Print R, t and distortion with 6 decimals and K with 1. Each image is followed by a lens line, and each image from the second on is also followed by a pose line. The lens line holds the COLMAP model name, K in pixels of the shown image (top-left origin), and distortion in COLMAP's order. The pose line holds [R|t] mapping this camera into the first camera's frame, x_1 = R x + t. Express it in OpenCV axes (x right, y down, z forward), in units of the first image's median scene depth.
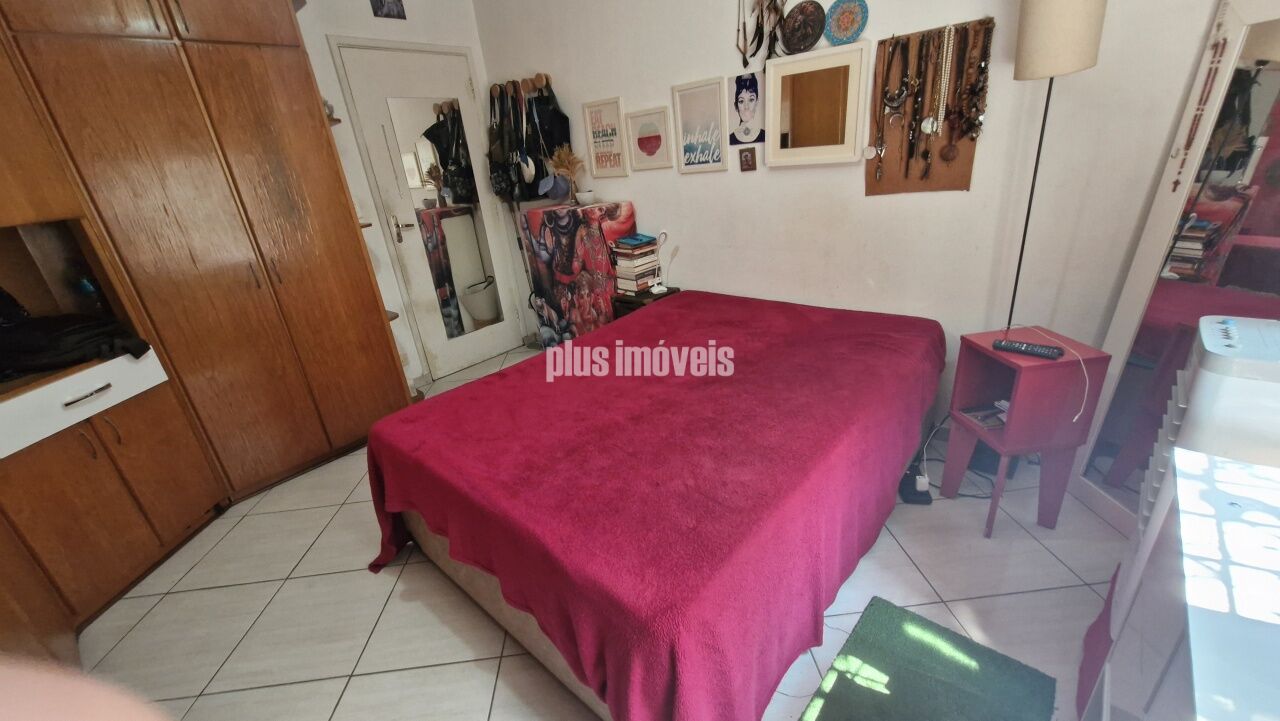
lens RADIAL K [[496.3, 0, 641.5], [0, 496.3, 358.5], [0, 0, 1]] dist [-0.007488, 0.000008]
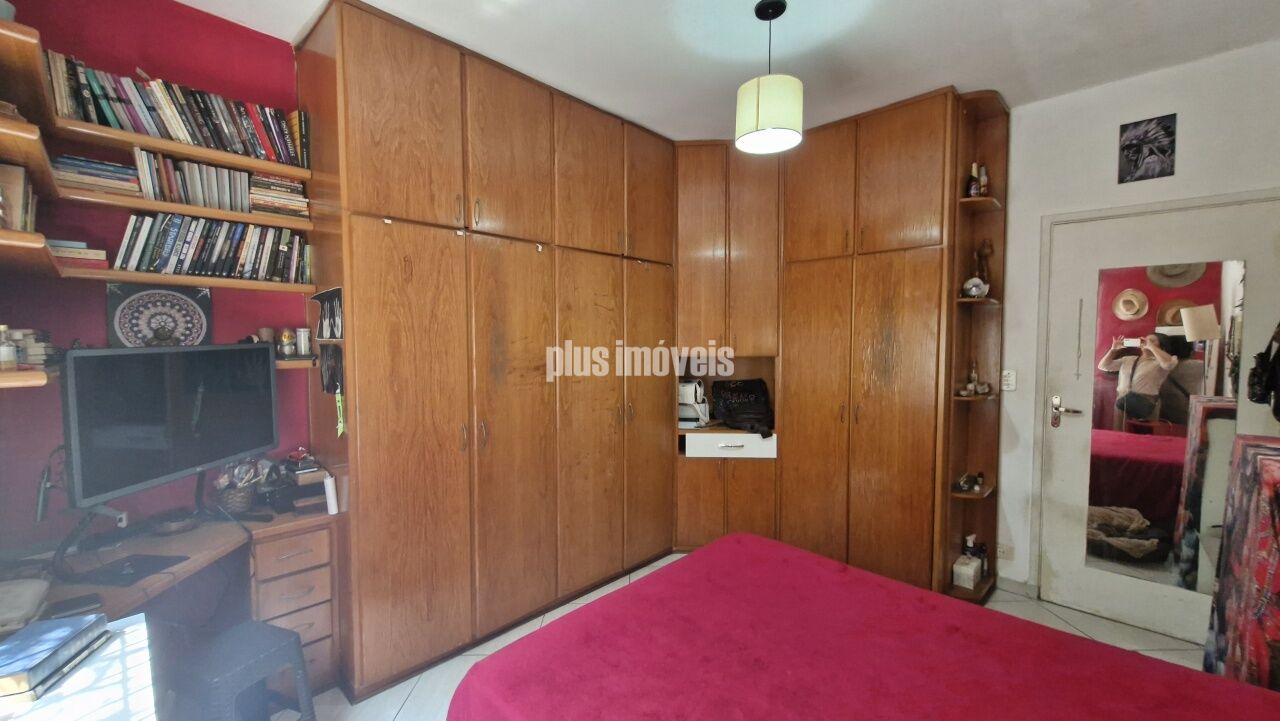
lens RADIAL K [[496.3, 0, 642.0], [0, 496.3, 362.5], [0, 0, 1]] dist [-0.007488, 0.000008]
pose [[-0.040288, 0.137517, -0.989680, 0.532801], [-0.381193, 0.913456, 0.142443, -0.274987], [0.923617, 0.382998, 0.015620, 0.435690]]
